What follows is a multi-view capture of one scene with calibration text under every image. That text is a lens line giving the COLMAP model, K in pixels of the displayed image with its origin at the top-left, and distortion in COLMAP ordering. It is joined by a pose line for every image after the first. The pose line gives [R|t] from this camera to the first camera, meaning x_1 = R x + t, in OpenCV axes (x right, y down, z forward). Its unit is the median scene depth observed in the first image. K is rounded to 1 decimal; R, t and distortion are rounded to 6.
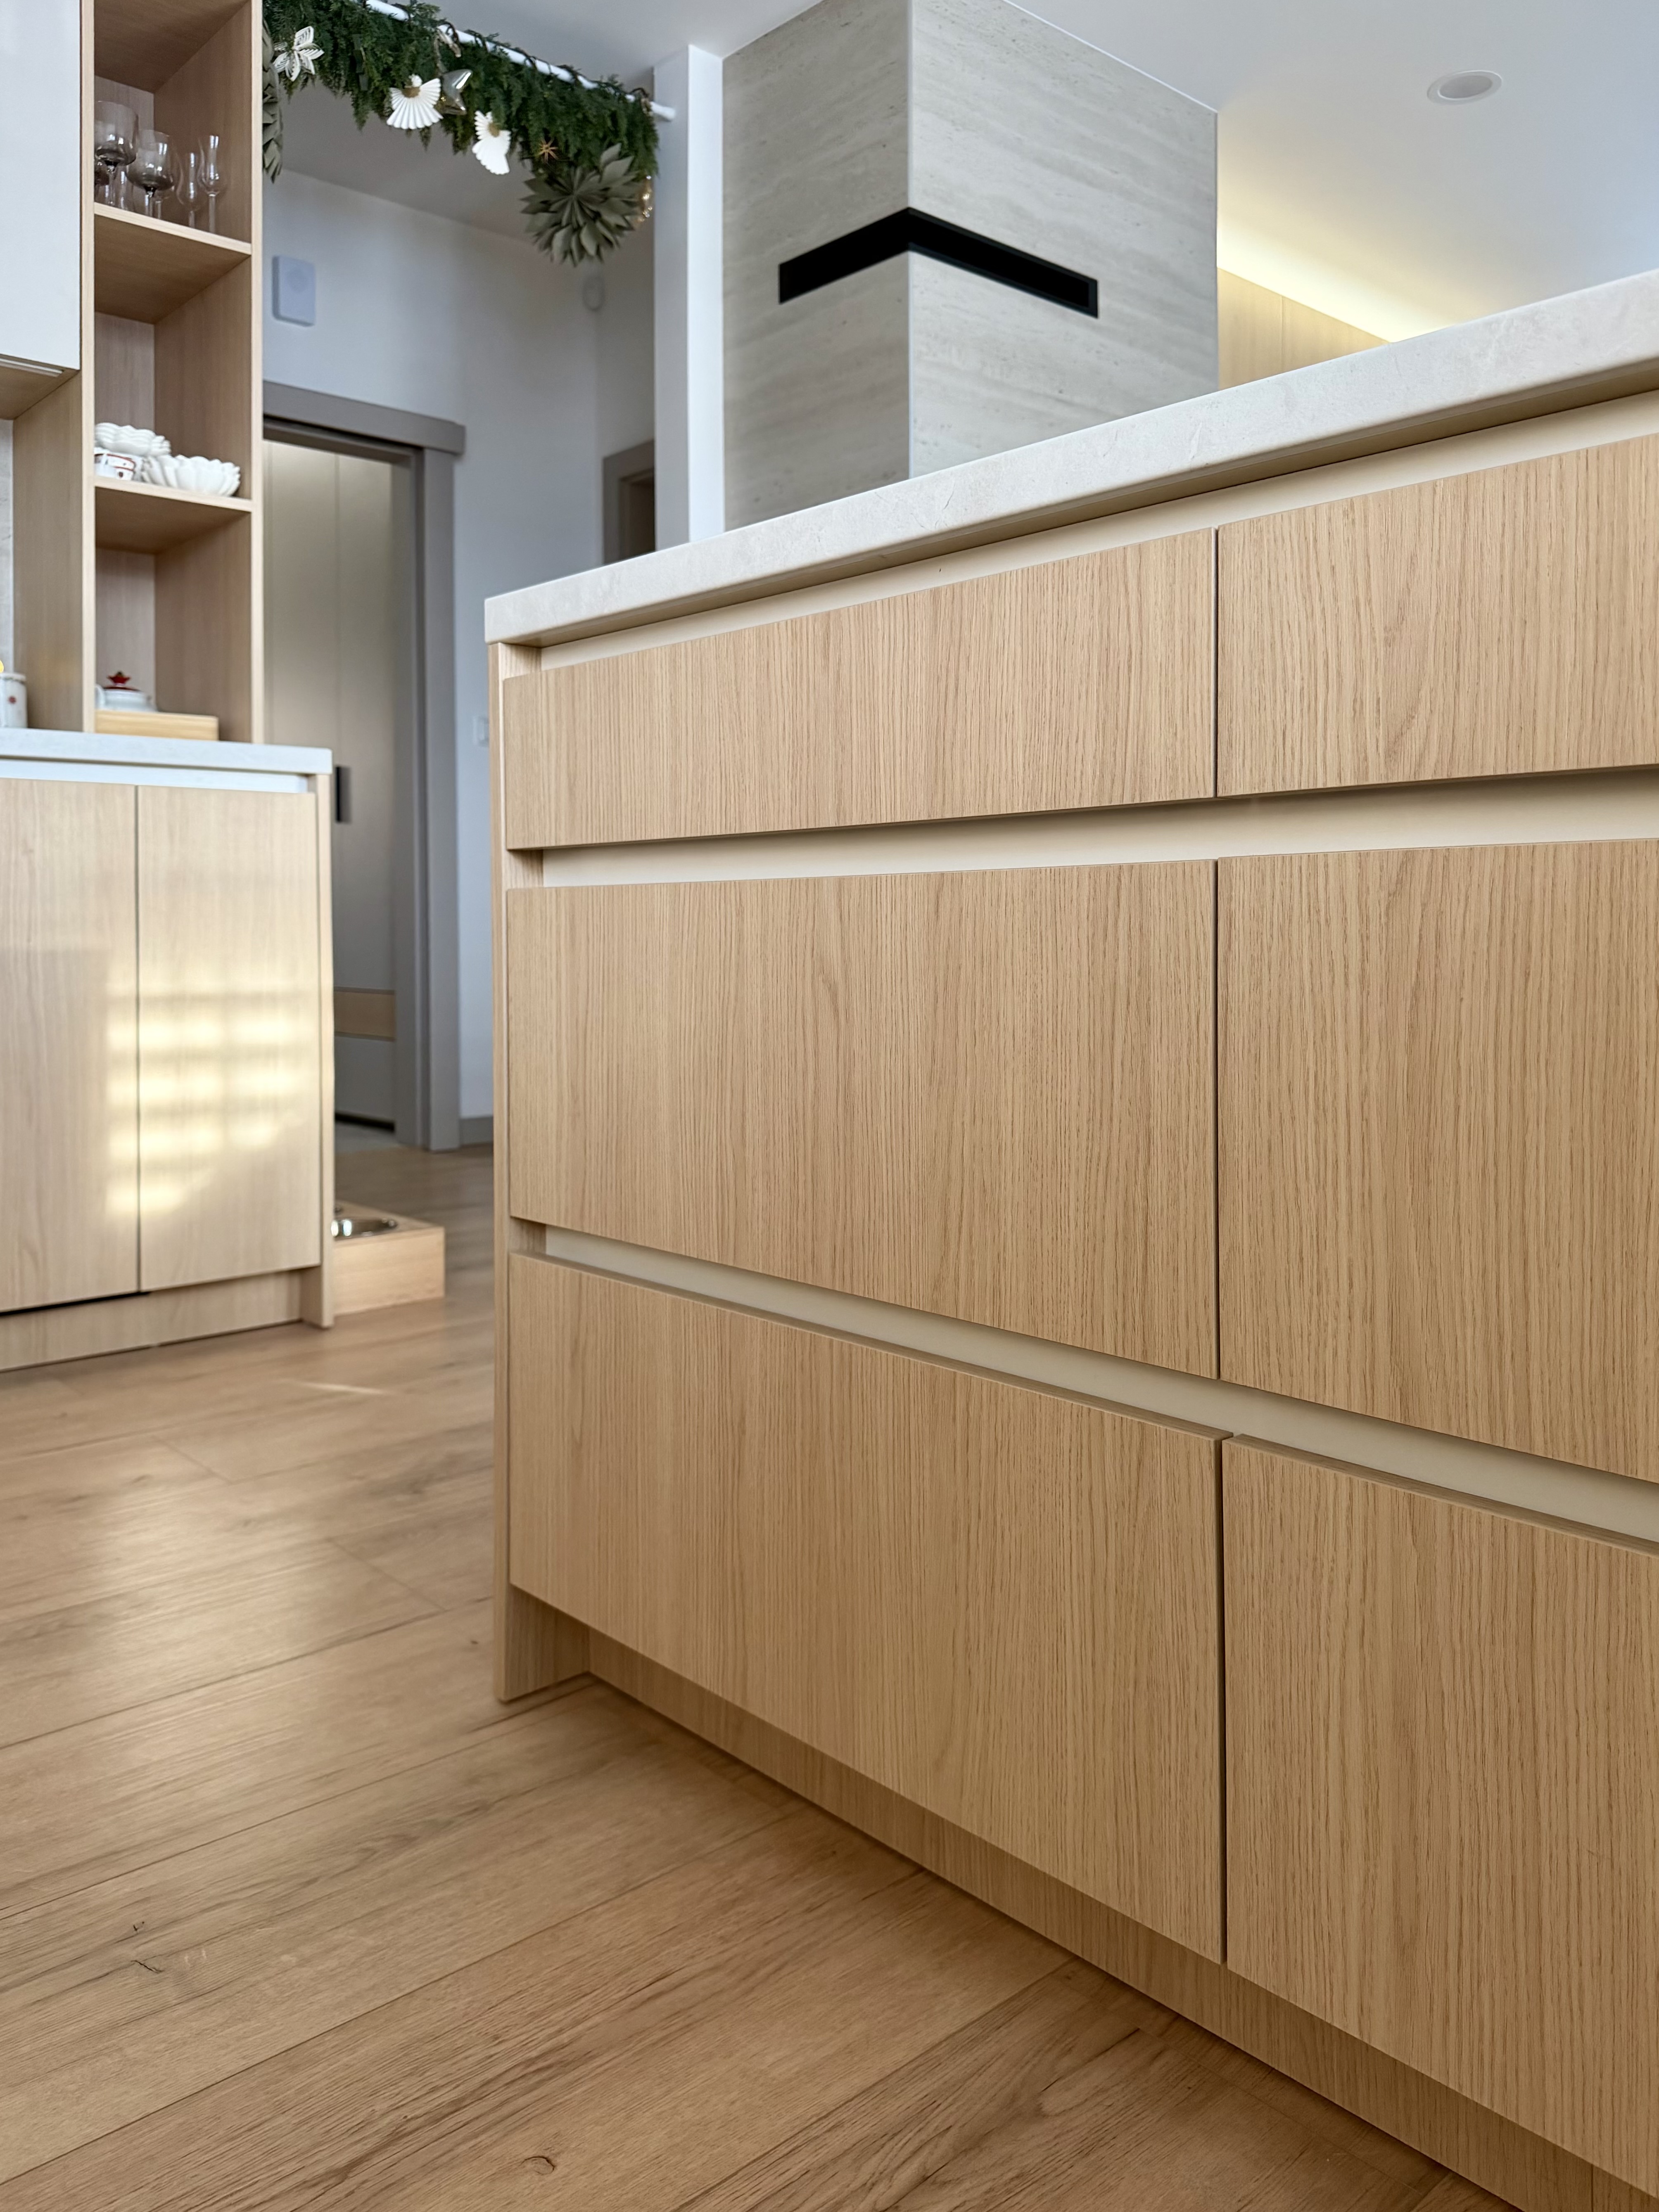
lens RADIAL K [[1714.9, 0, 836.1], [0, 1714.9, 938.5], [0, 0, 1]] dist [-0.026182, -0.006948]
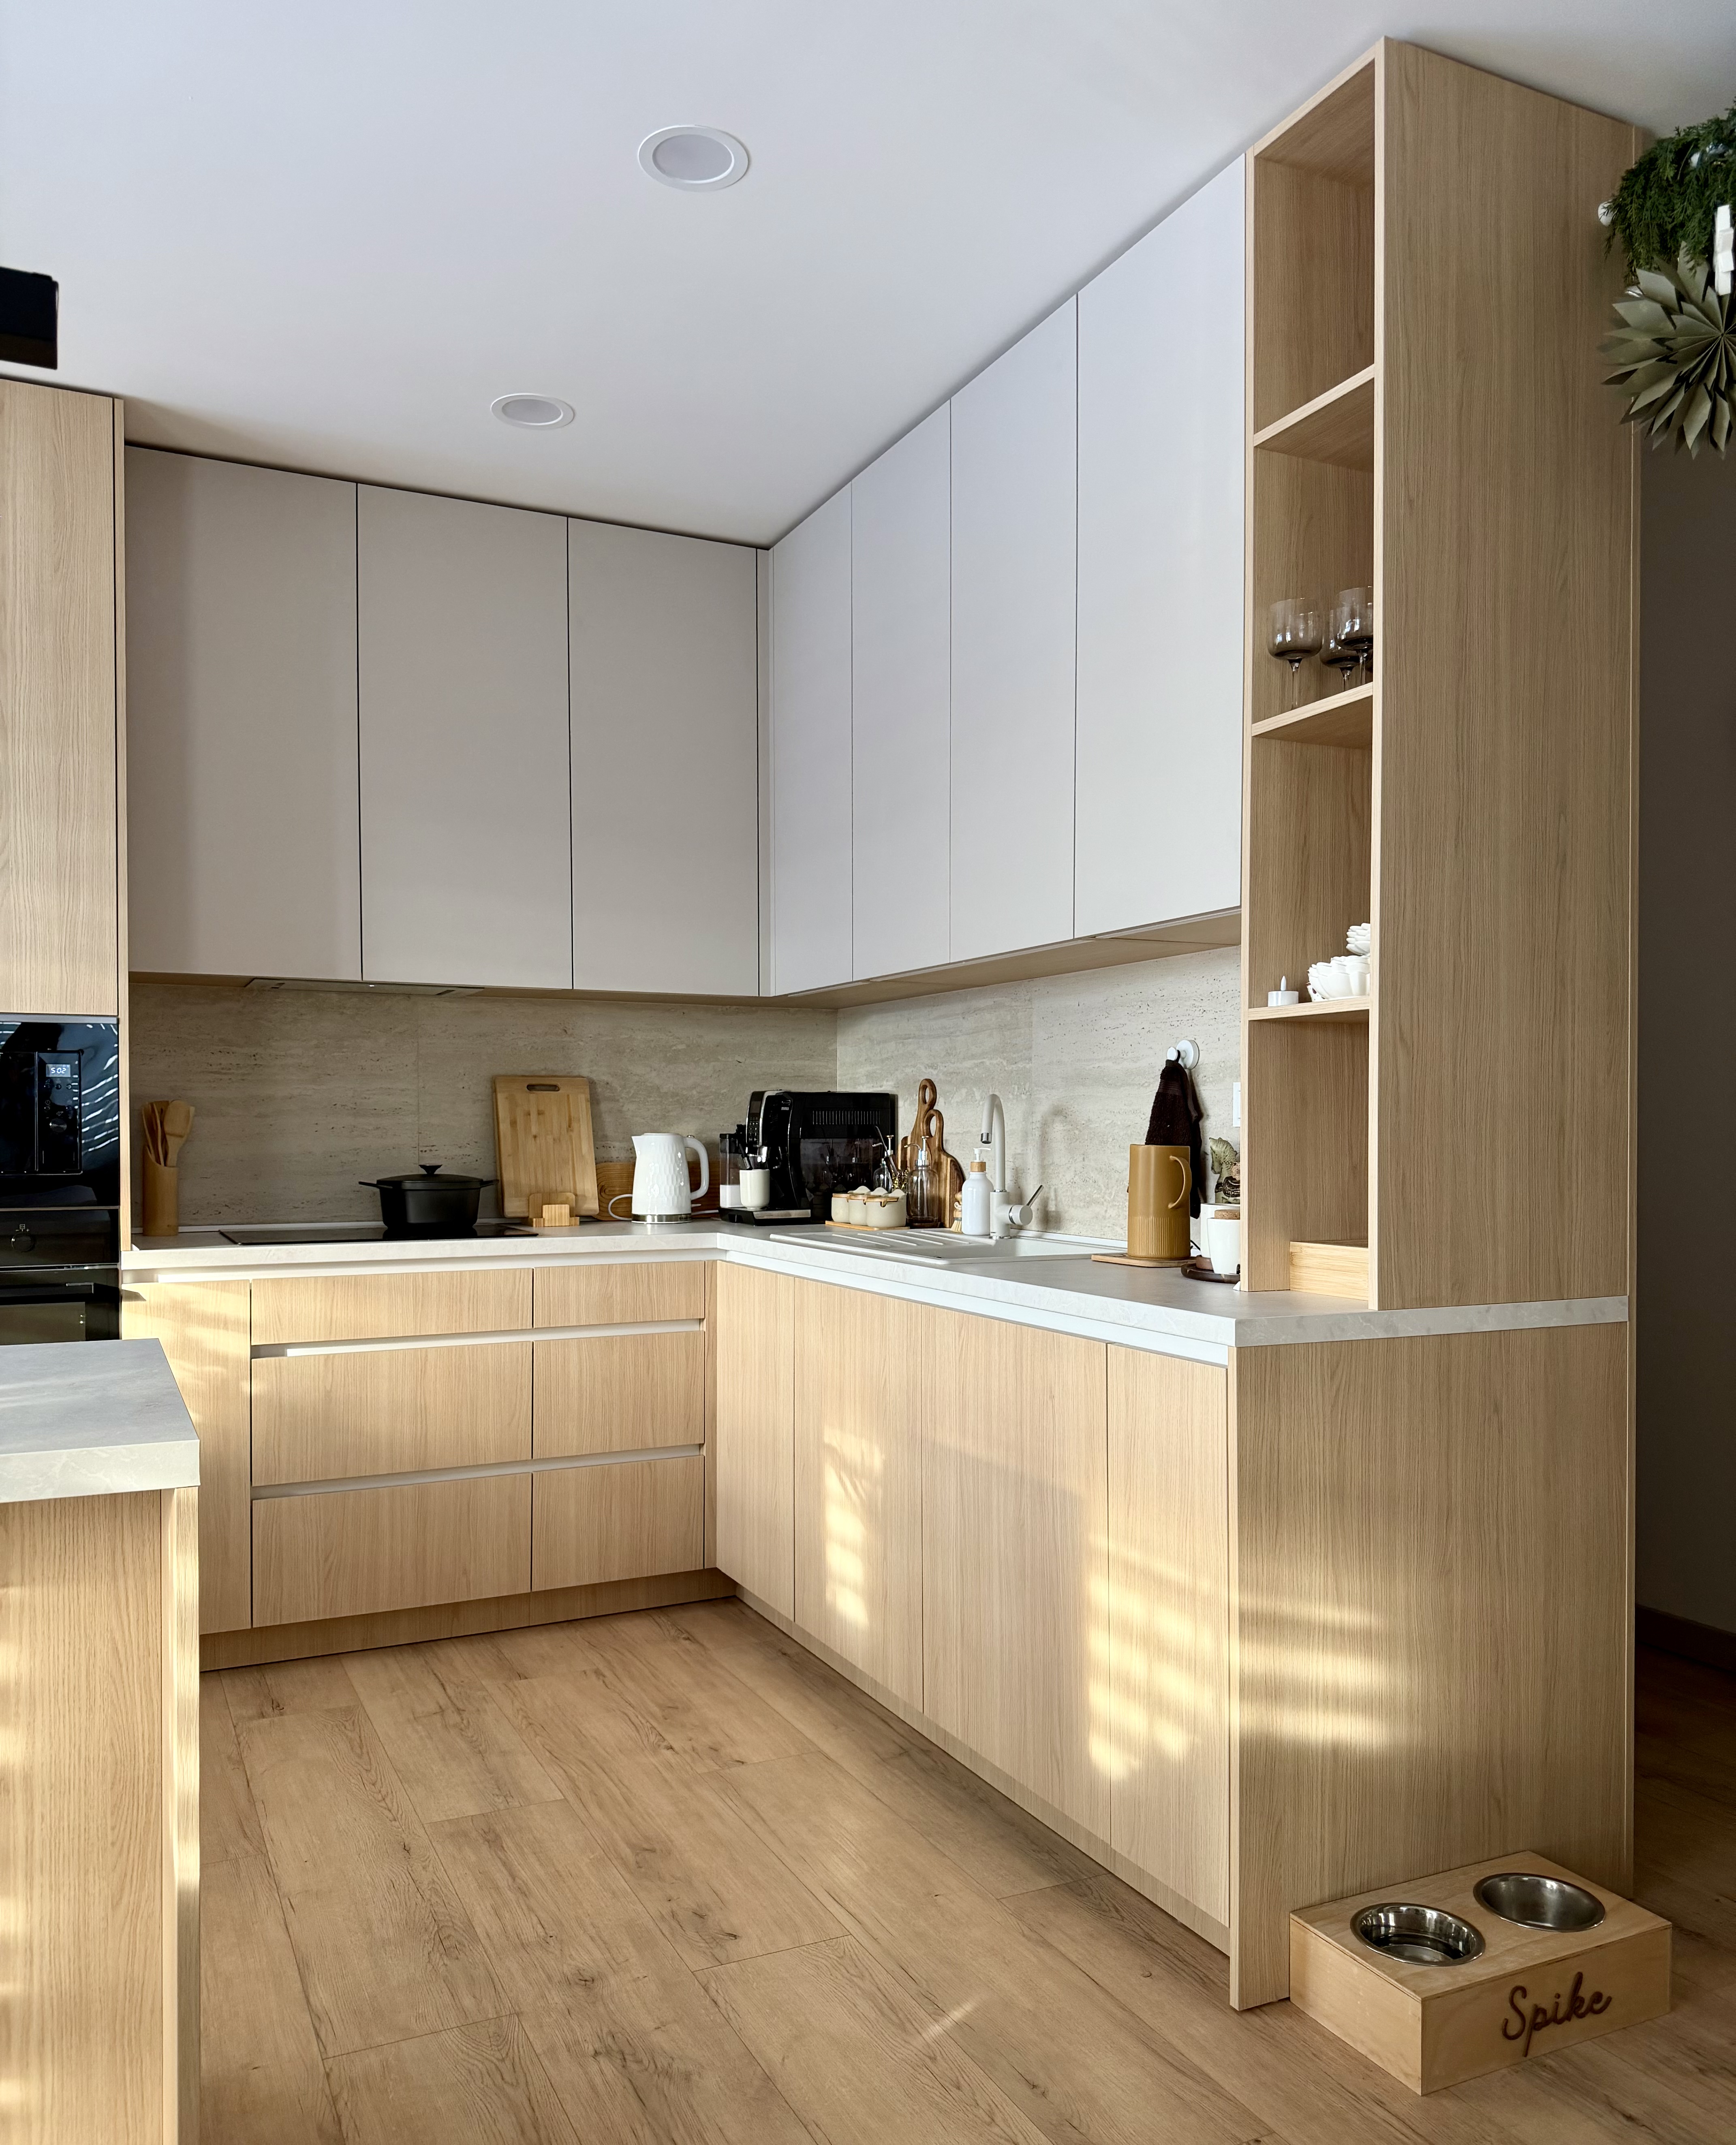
lens RADIAL K [[1634.3, 0, 860.3], [0, 1634.3, 1151.2], [0, 0, 1]] dist [0.134519, -0.211259]
pose [[-0.279880, 0.021006, -0.959805, 0.563952], [-0.003549, 0.999731, 0.022915, -0.224424], [0.960028, 0.009819, -0.279730, 1.098027]]
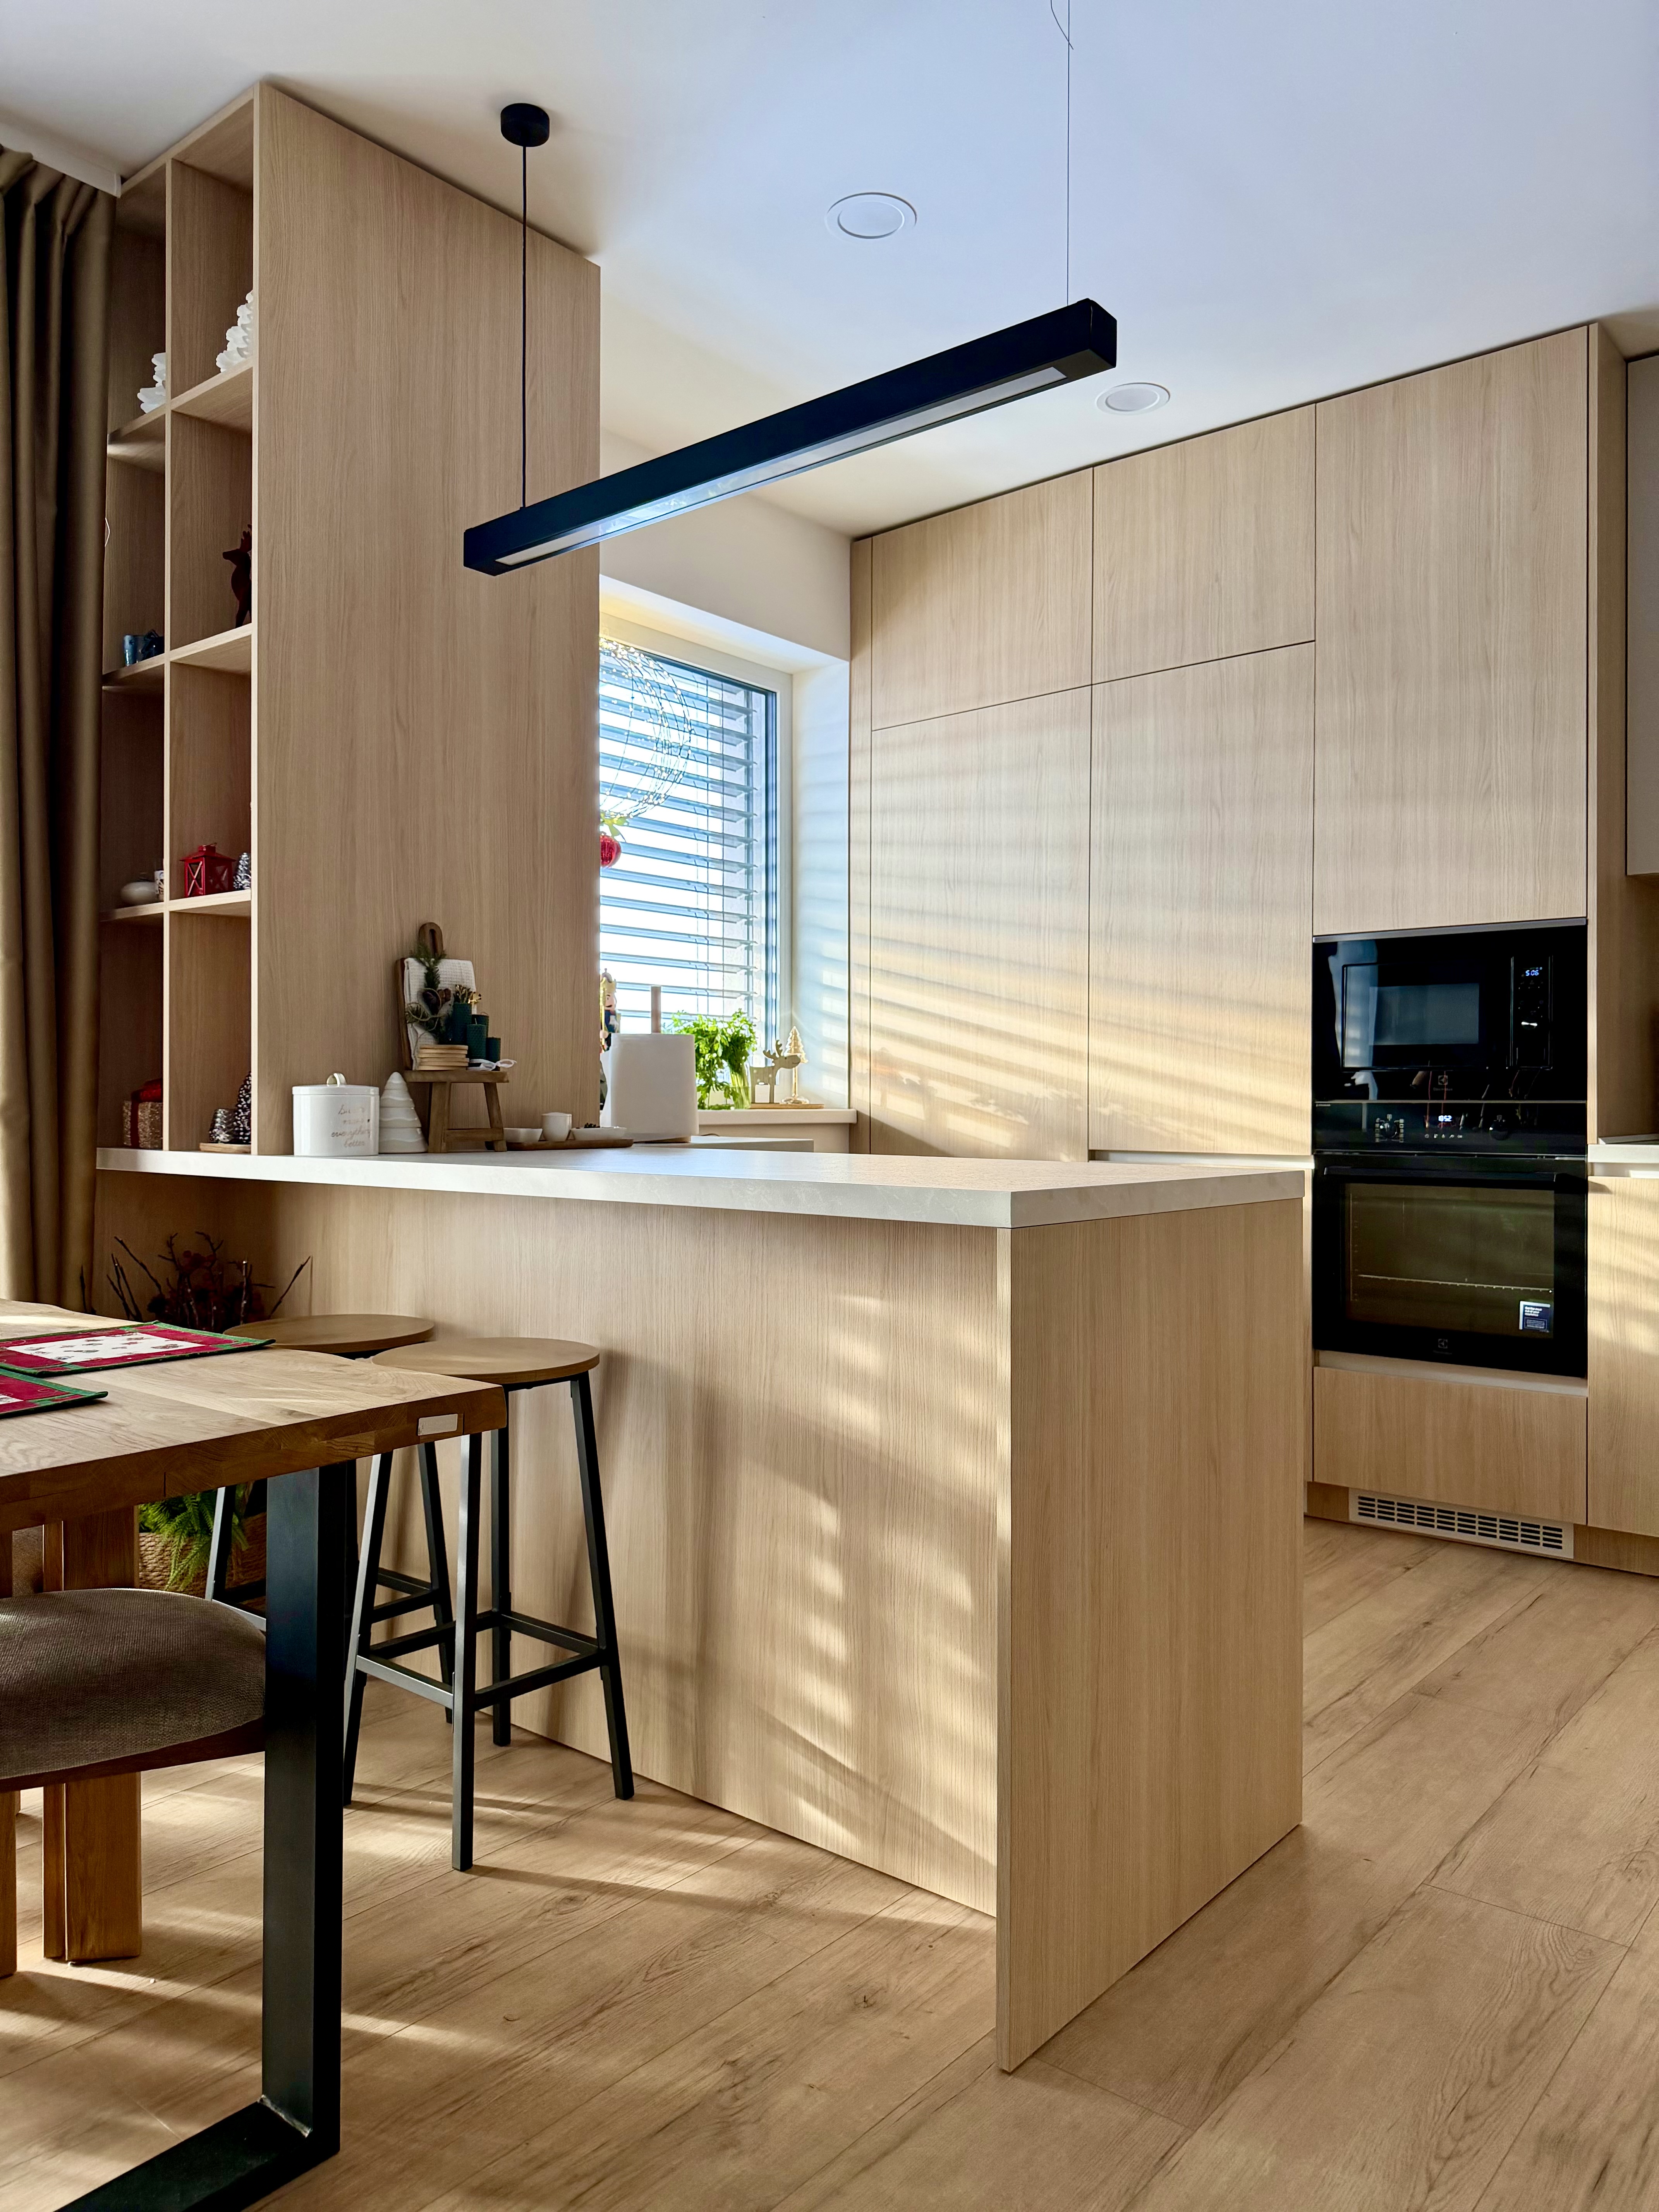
lens RADIAL K [[1574.4, 0, 802.9], [0, 1574.4, 1111.5], [0, 0, 1]] dist [-0.002417, -0.008420]
pose [[-0.990004, 0.005759, -0.140922, 0.276435], [0.004115, 0.999920, 0.011951, -0.156986], [0.140980, 0.011252, -0.989949, 1.352769]]
